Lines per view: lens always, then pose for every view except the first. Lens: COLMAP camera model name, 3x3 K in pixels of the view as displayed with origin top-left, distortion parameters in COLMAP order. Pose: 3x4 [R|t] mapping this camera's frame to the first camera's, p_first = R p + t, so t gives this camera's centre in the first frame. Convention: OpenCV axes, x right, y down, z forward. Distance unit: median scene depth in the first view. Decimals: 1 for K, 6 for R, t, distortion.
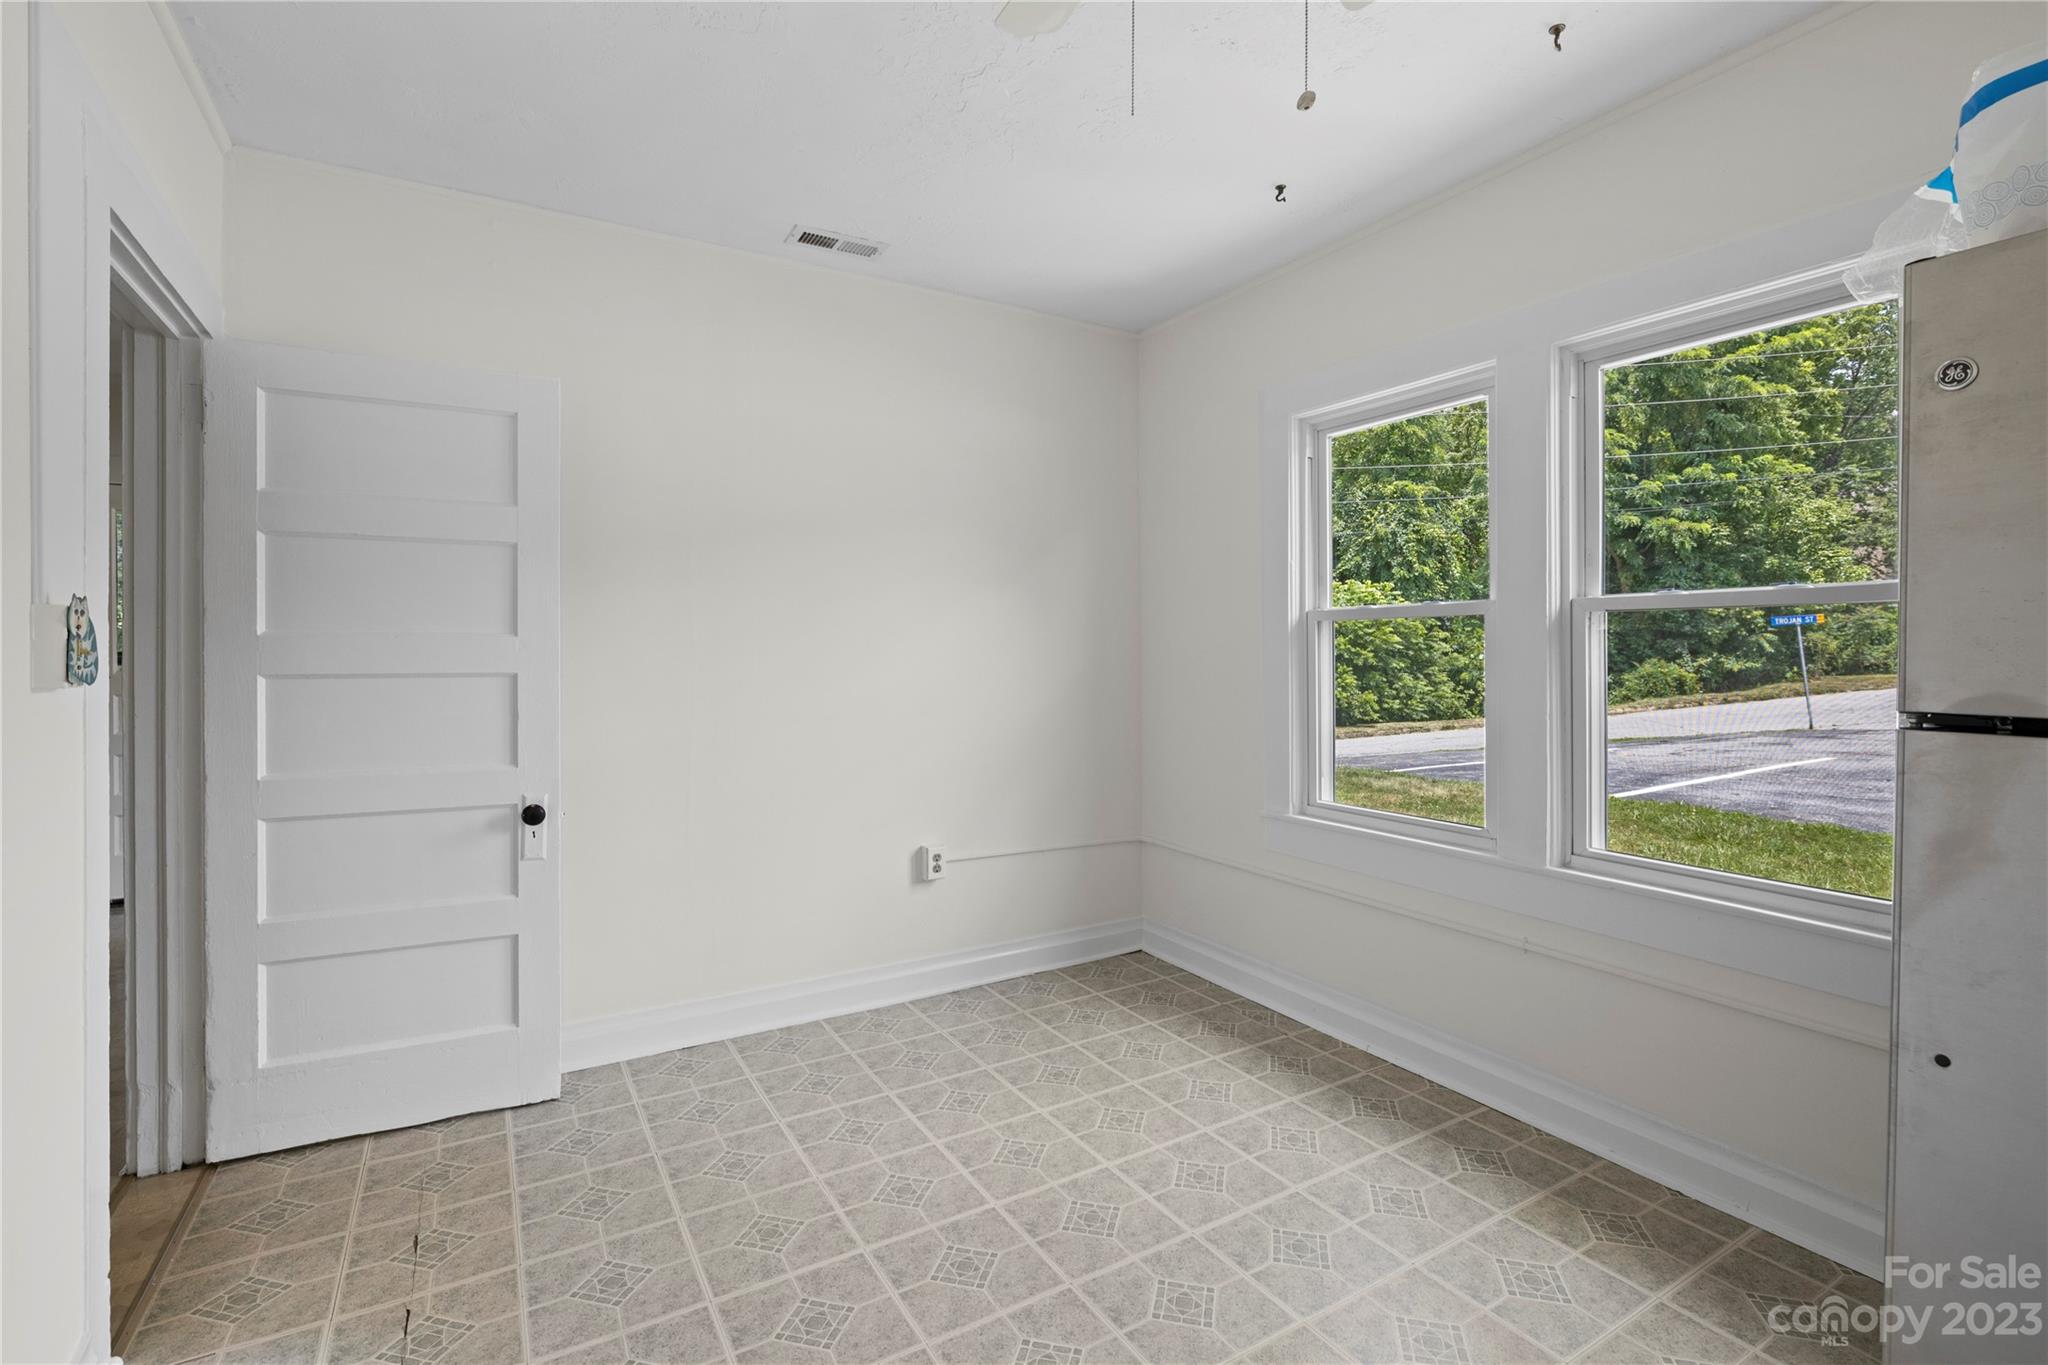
lens RADIAL K [[923.1, 0, 1023.4], [0, 923.1, 652.3], [0, 0, 1]] dist [-0.005405, 0.000580]
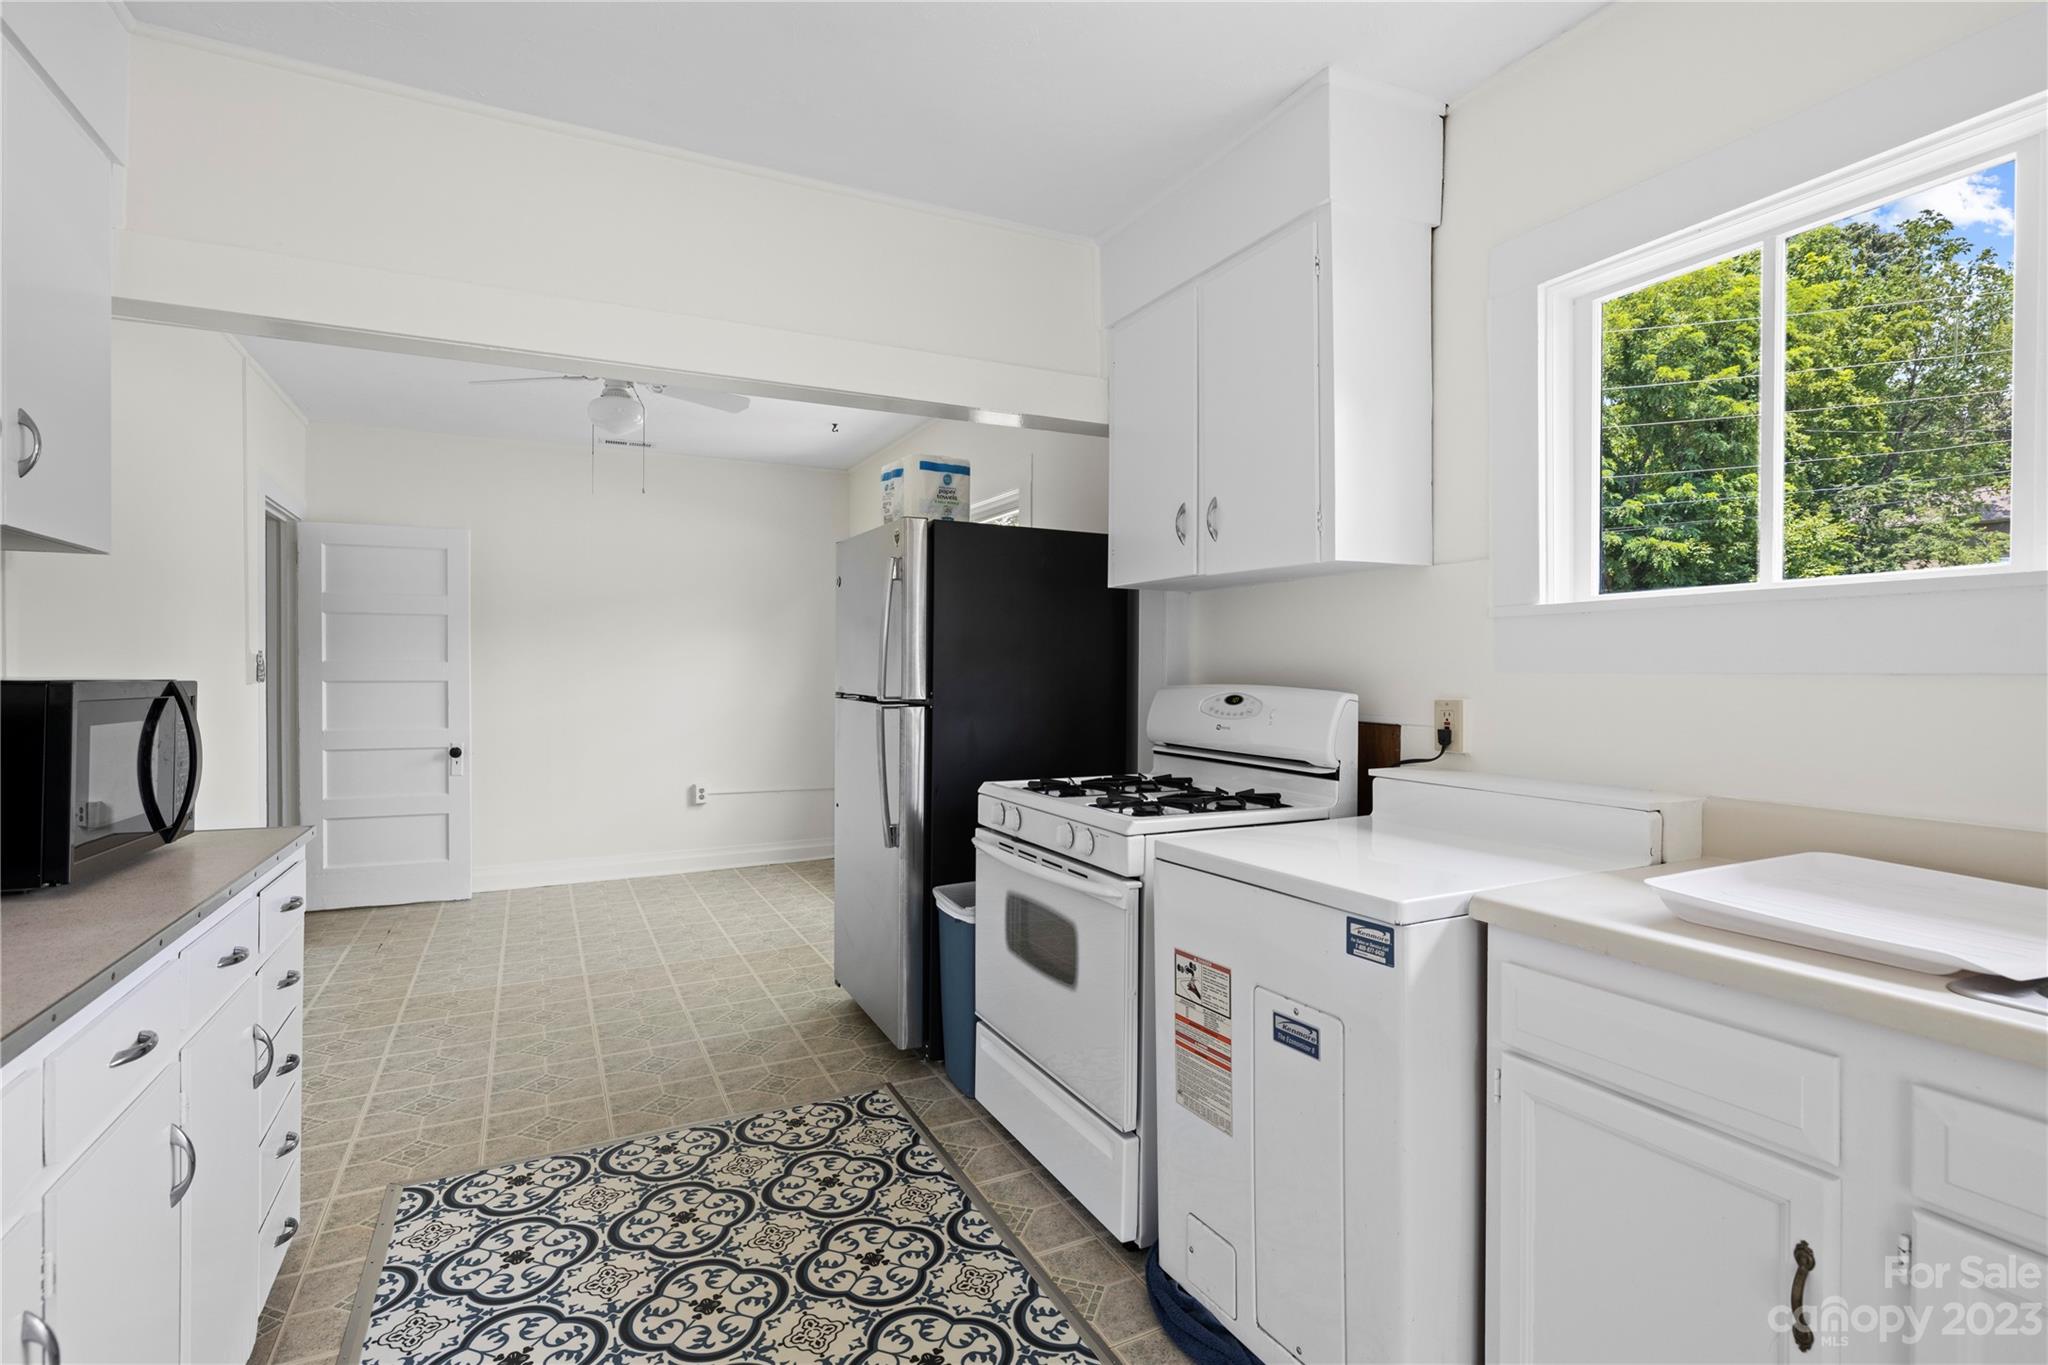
lens RADIAL K [[945.8, 0, 1012.6], [0, 945.8, 677.4], [0, 0, 1]] dist [-0.008701, 0.001278]
pose [[0.997829, 0.000165, -0.065860, 0.070297], [0.000328, 0.999972, 0.007483, 0.000072], [0.065860, -0.007488, 0.997801, -0.083029]]
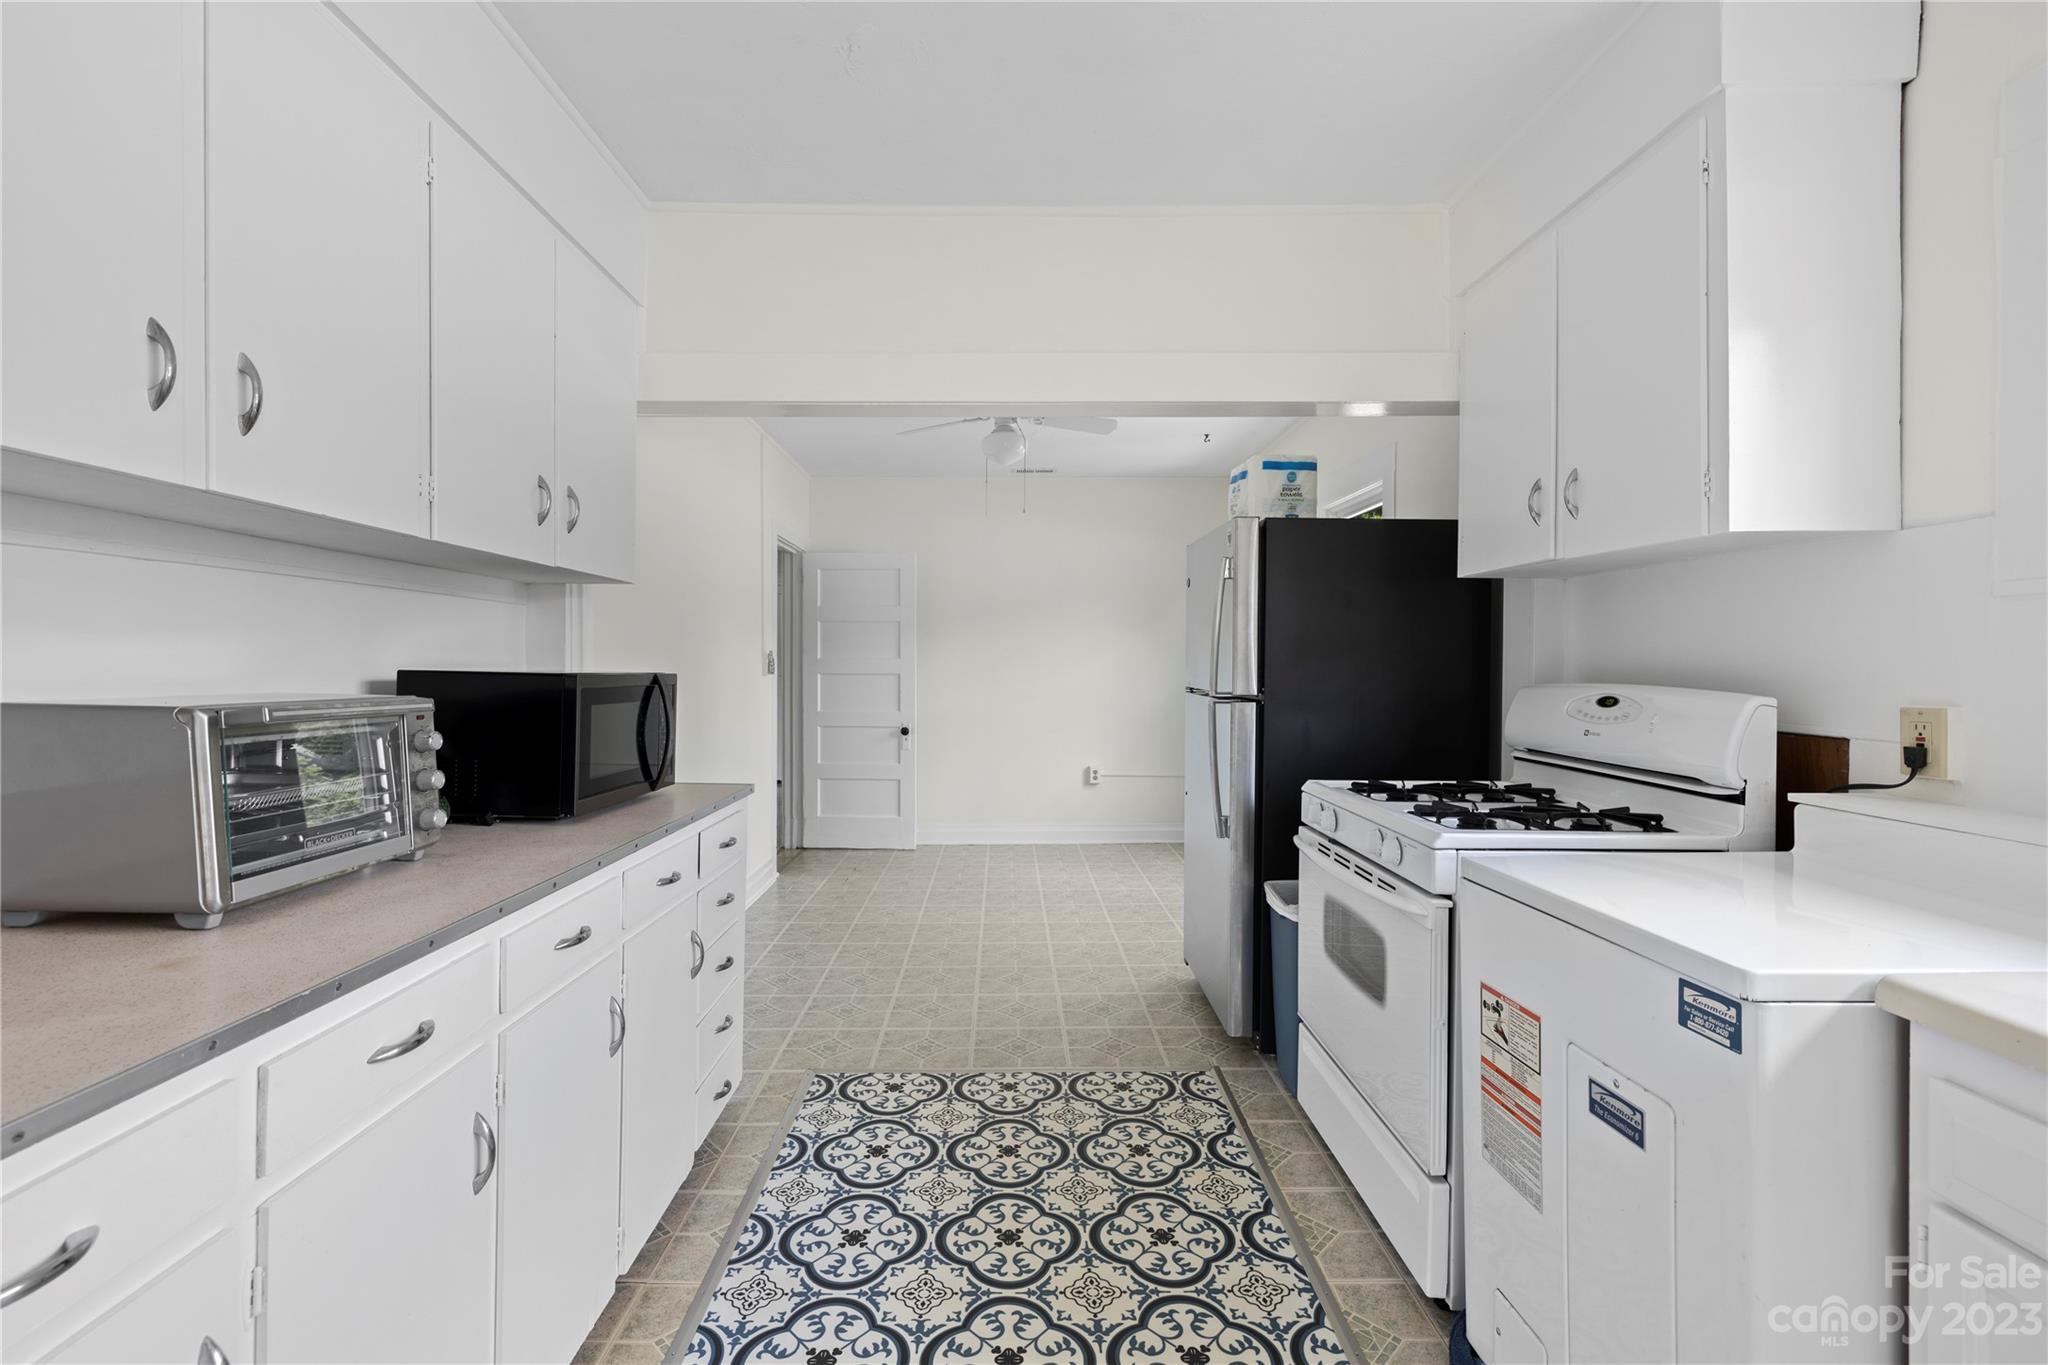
lens RADIAL K [[870.7, 0, 1014.3], [0, 870.7, 669.3], [0, 0, 1]] dist [0.002218, -0.000105]
pose [[0.870467, 0.003277, -0.492216, 0.077265], [-0.001215, 0.999989, 0.004509, -0.000015], [0.492225, -0.003327, 0.870462, -0.078496]]
